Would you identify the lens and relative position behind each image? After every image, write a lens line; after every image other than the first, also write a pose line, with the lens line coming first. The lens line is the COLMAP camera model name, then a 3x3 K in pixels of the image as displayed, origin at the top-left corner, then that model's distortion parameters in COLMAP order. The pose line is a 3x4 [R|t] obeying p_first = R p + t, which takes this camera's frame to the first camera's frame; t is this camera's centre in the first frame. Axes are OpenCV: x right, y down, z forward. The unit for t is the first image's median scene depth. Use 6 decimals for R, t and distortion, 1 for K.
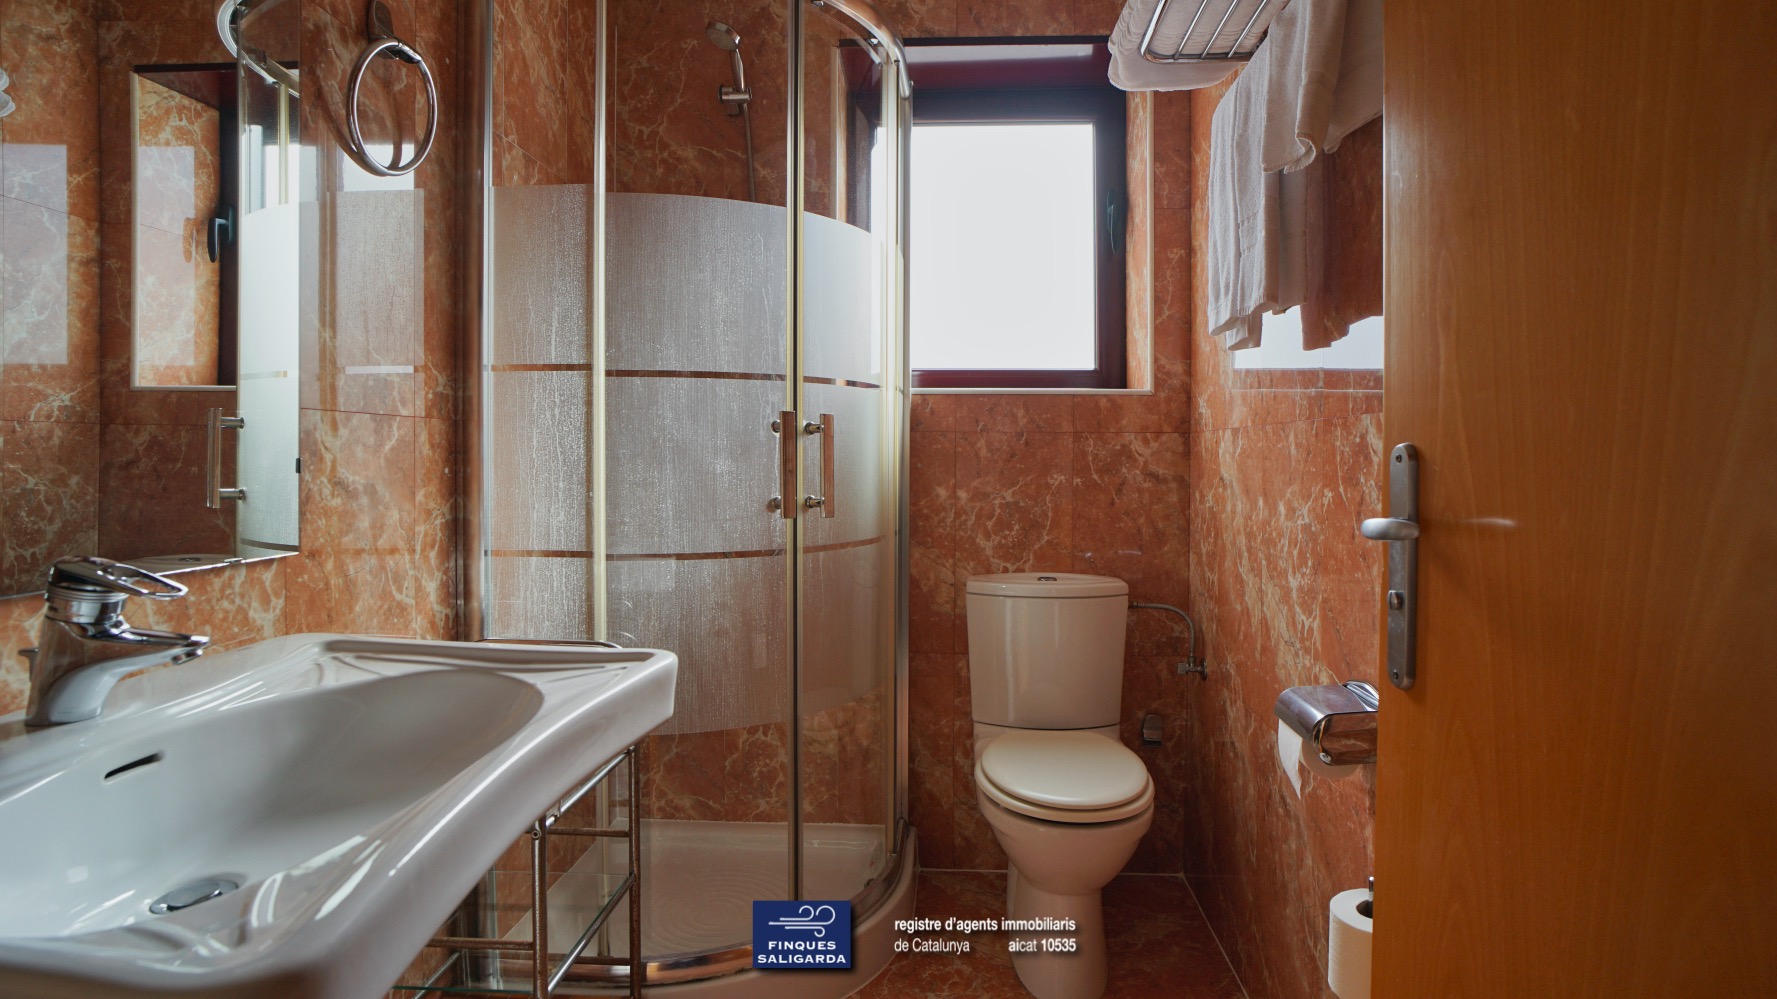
lens RADIAL K [[913.7, 0, 890.0], [0, 913.7, 479.9], [0, 0, 1]] dist [-0.047192, 0.020036]
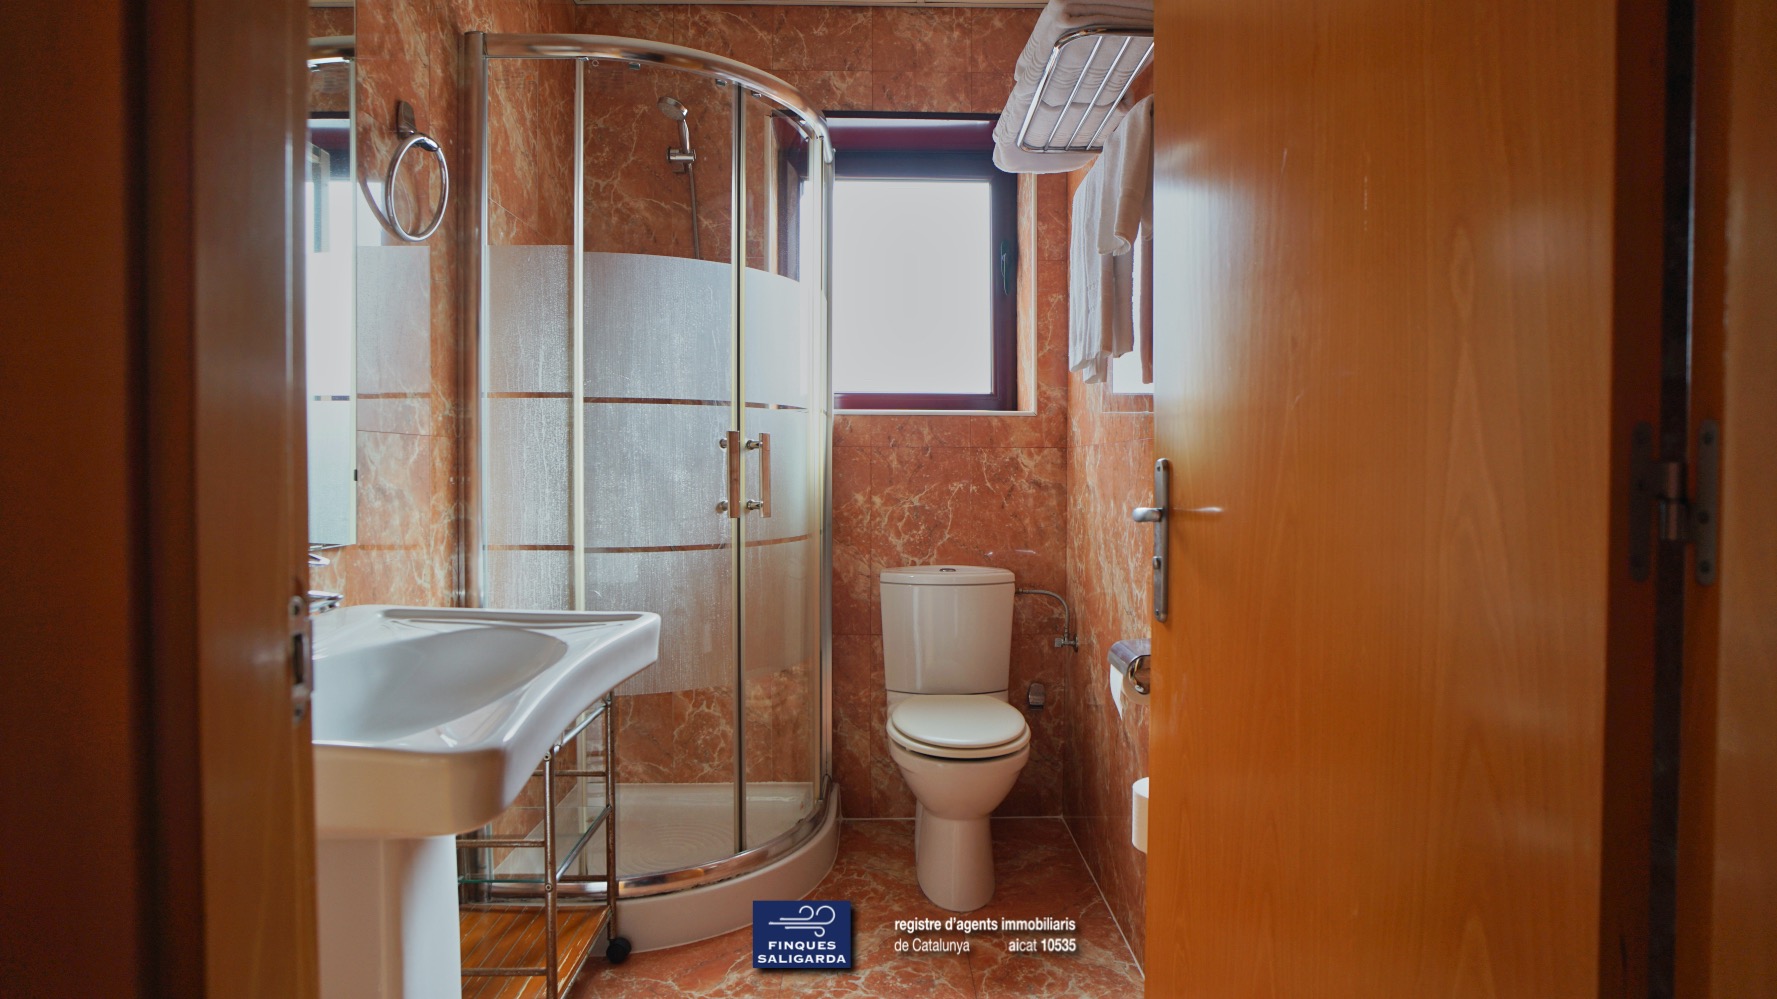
lens RADIAL K [[913.7, 0, 893.5], [0, 913.7, 486.3], [0, 0, 1]] dist [-0.047192, 0.020036]
pose [[0.996081, -0.002184, 0.088422, -0.005229], [0.002664, 0.999982, -0.005304, 0.005994], [-0.088409, 0.005518, 0.996069, -0.228777]]
